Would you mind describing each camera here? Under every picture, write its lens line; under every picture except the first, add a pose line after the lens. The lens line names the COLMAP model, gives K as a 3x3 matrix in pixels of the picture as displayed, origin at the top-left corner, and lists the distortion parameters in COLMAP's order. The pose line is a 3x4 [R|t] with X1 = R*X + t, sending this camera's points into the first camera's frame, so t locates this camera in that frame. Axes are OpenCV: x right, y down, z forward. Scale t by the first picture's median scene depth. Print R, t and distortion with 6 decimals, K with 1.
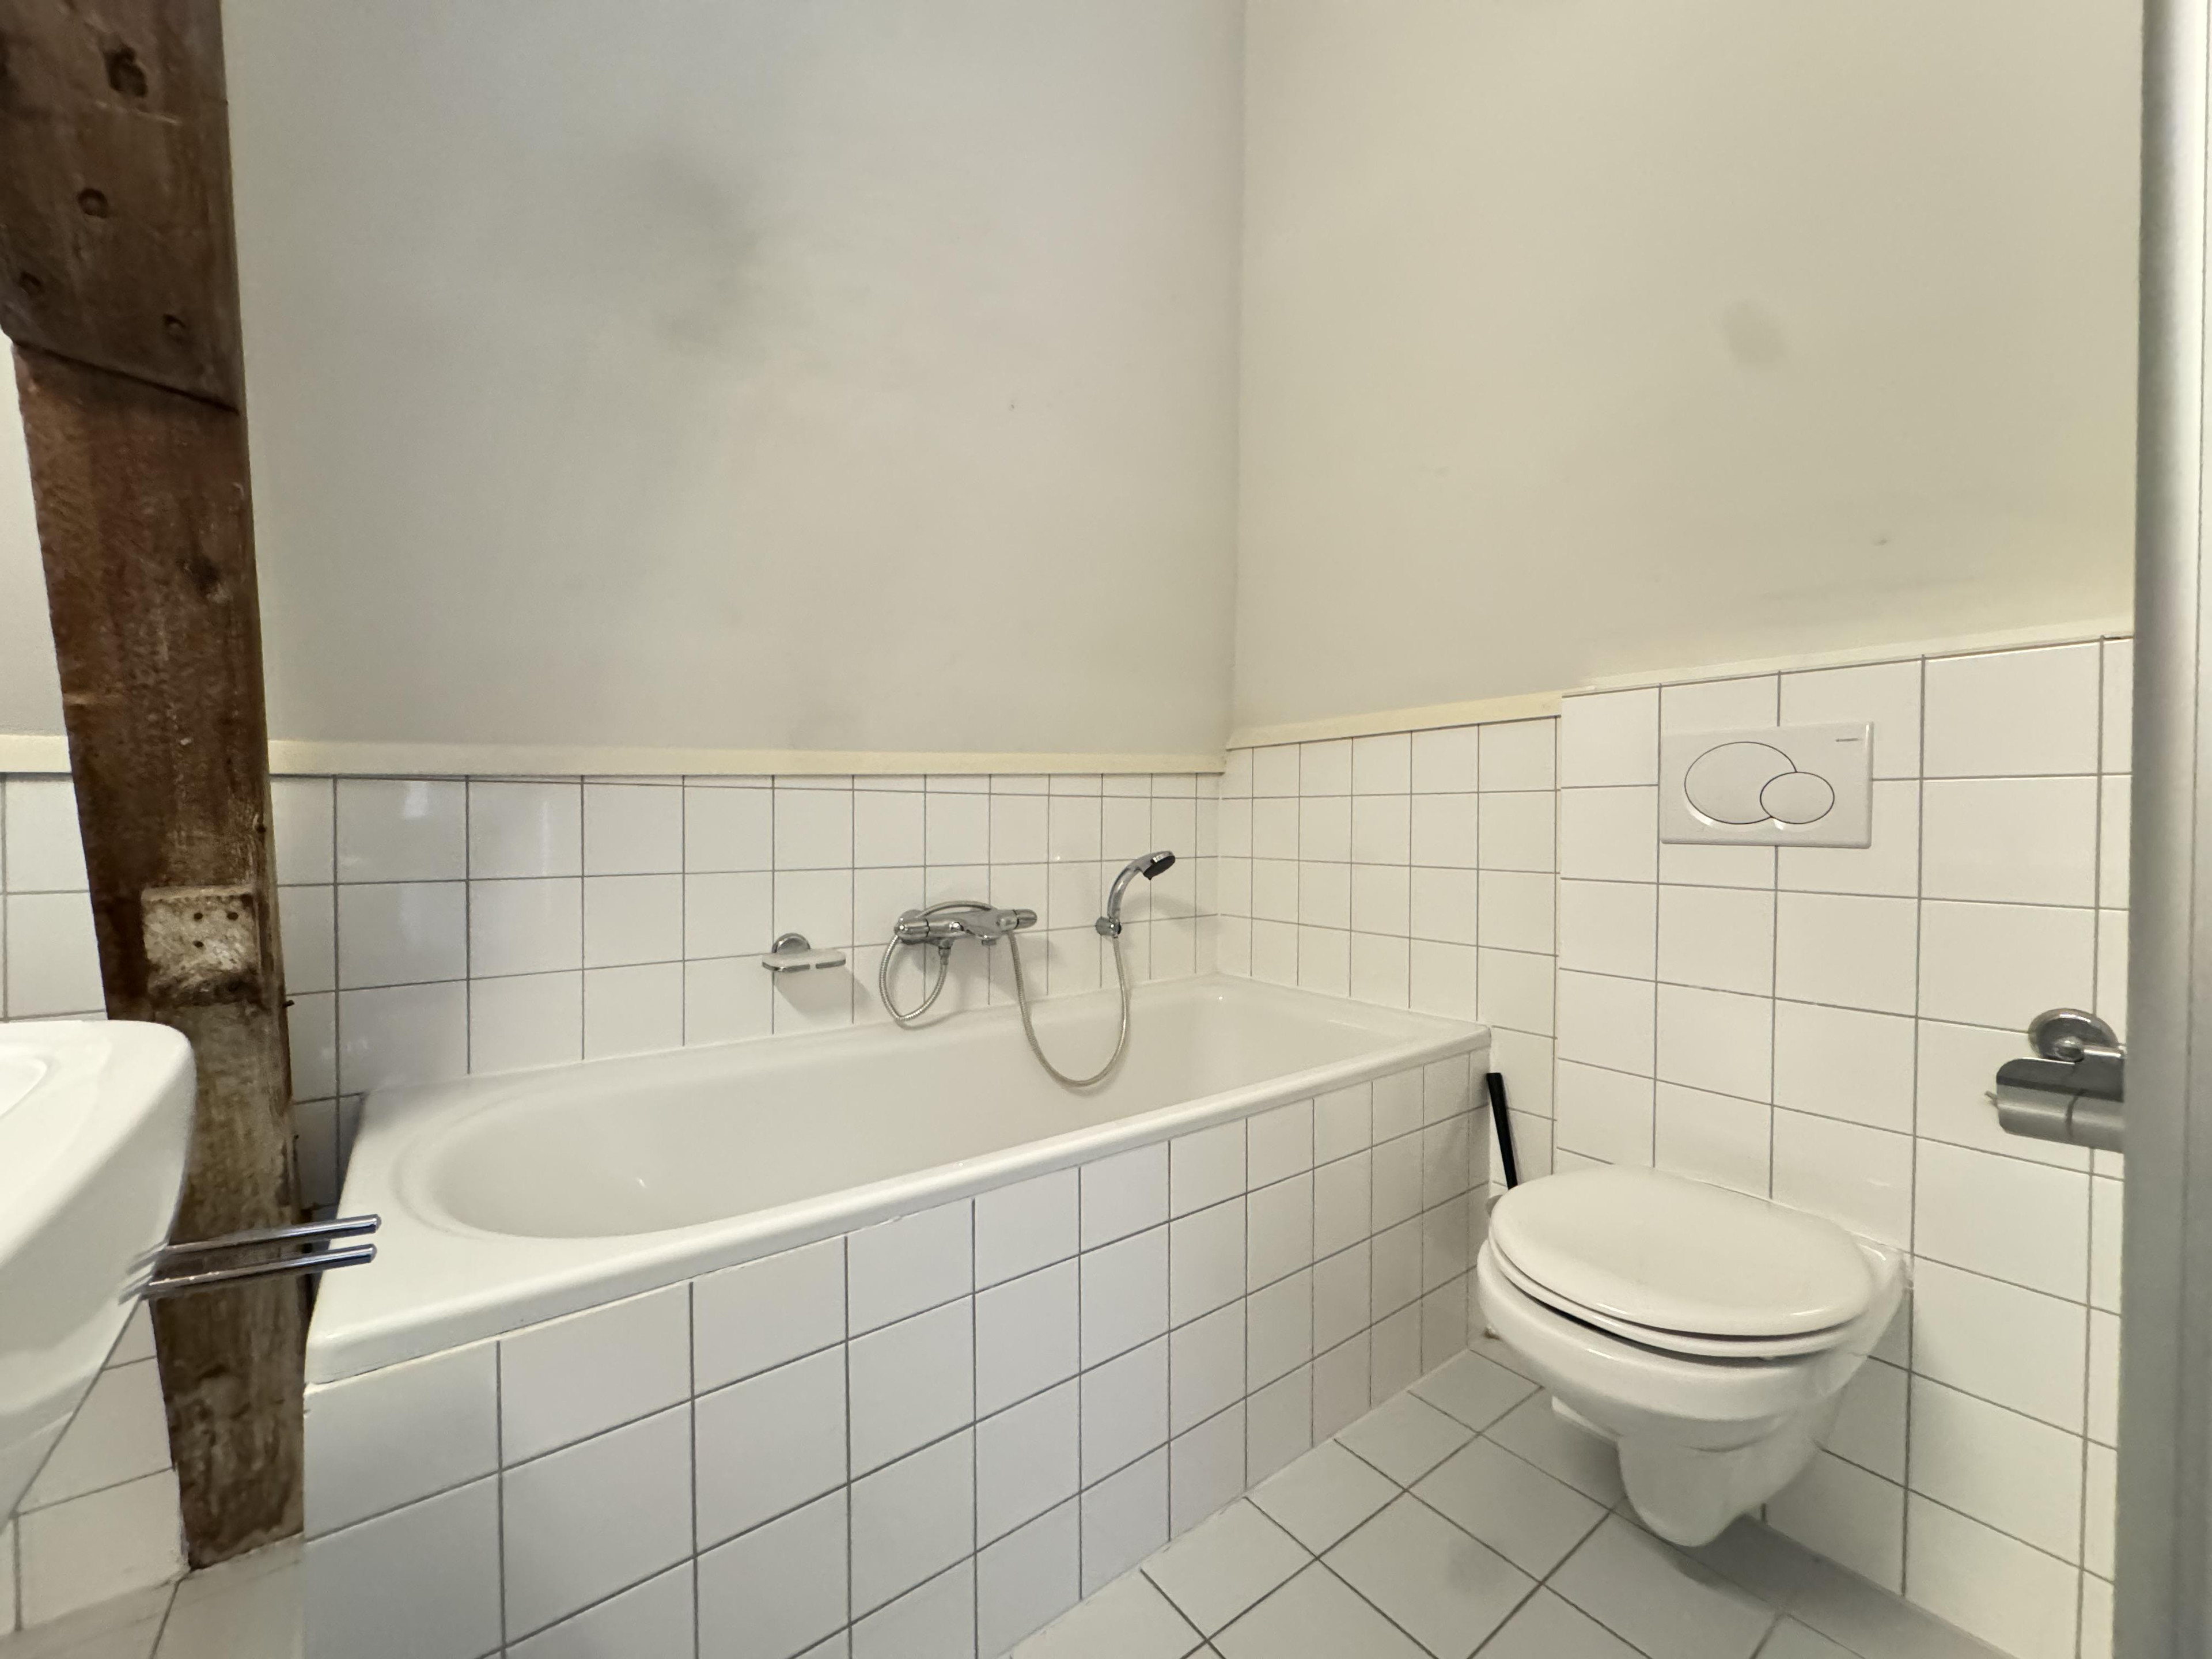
lens RADIAL K [[881.3, 0, 1105.3], [0, 881.3, 831.2], [0, 0, 1]] dist [-0.003841, -0.000020]
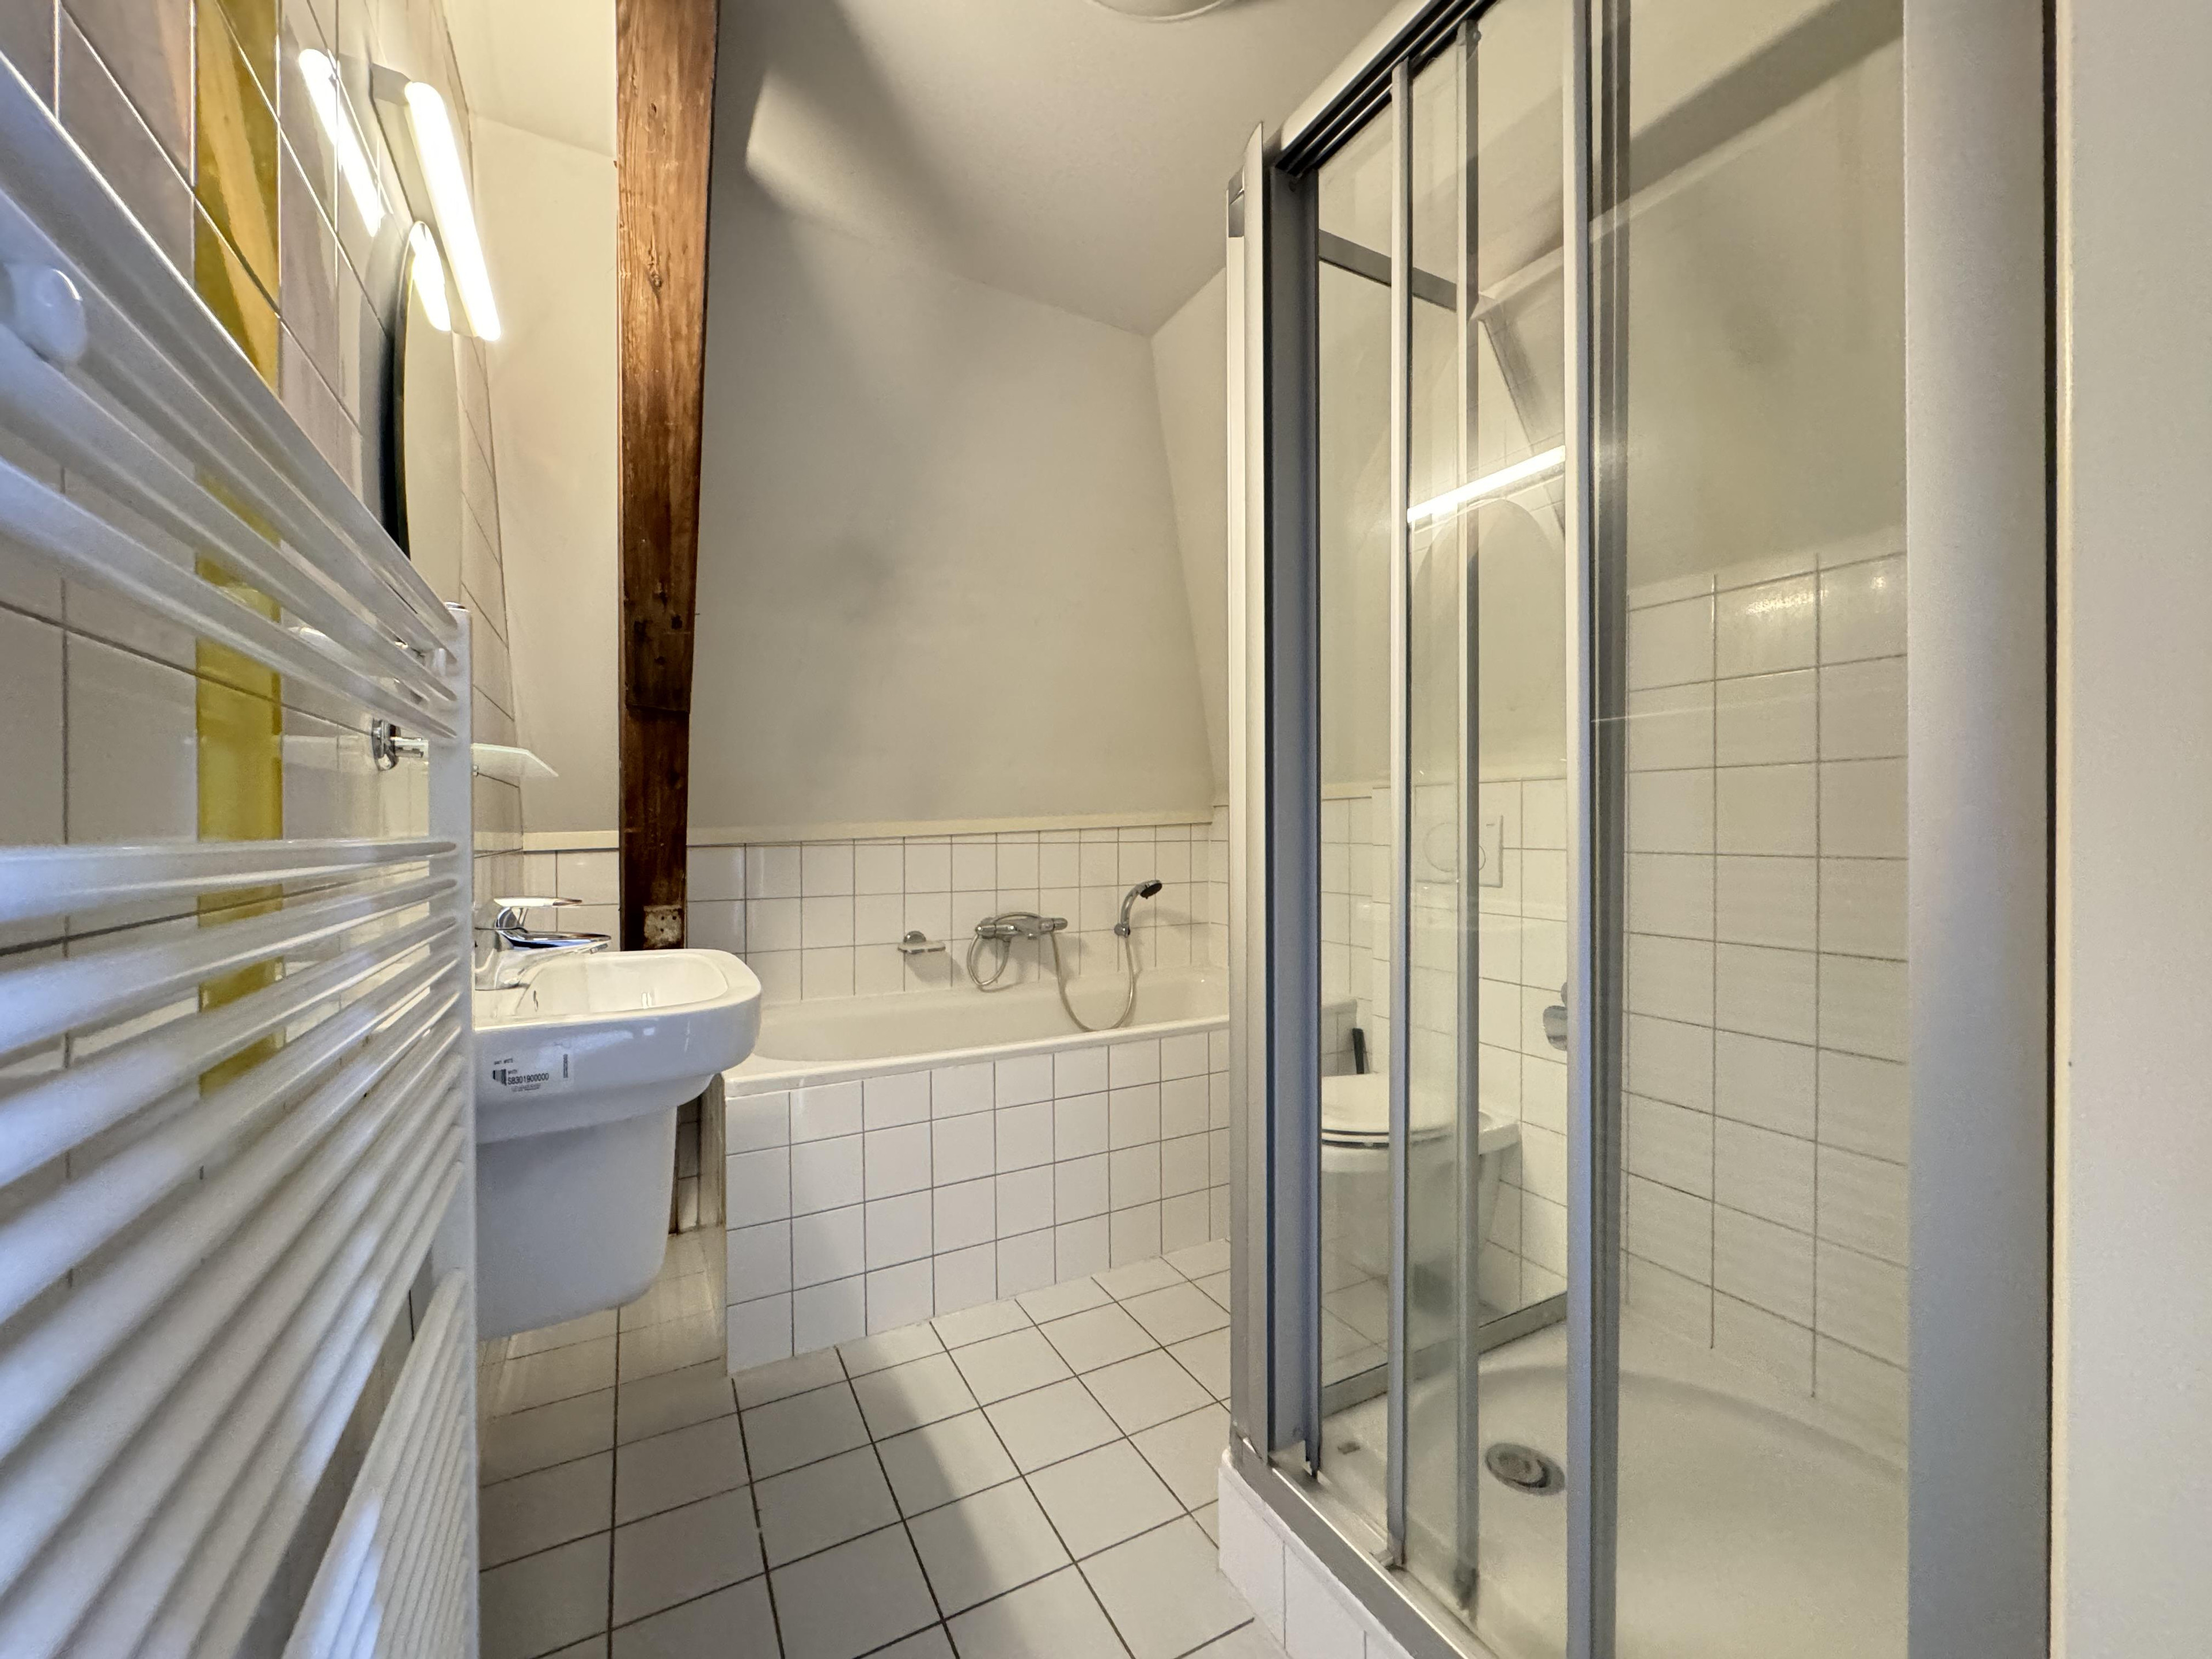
lens RADIAL K [[881.3, 0, 1104.3], [0, 881.3, 831.9], [0, 0, 1]] dist [-0.003841, -0.000020]
pose [[0.987830, -0.006453, -0.155406, 0.239586], [0.005078, 0.999944, -0.009242, -0.050872], [0.155457, 0.008341, 0.987807, -0.550270]]
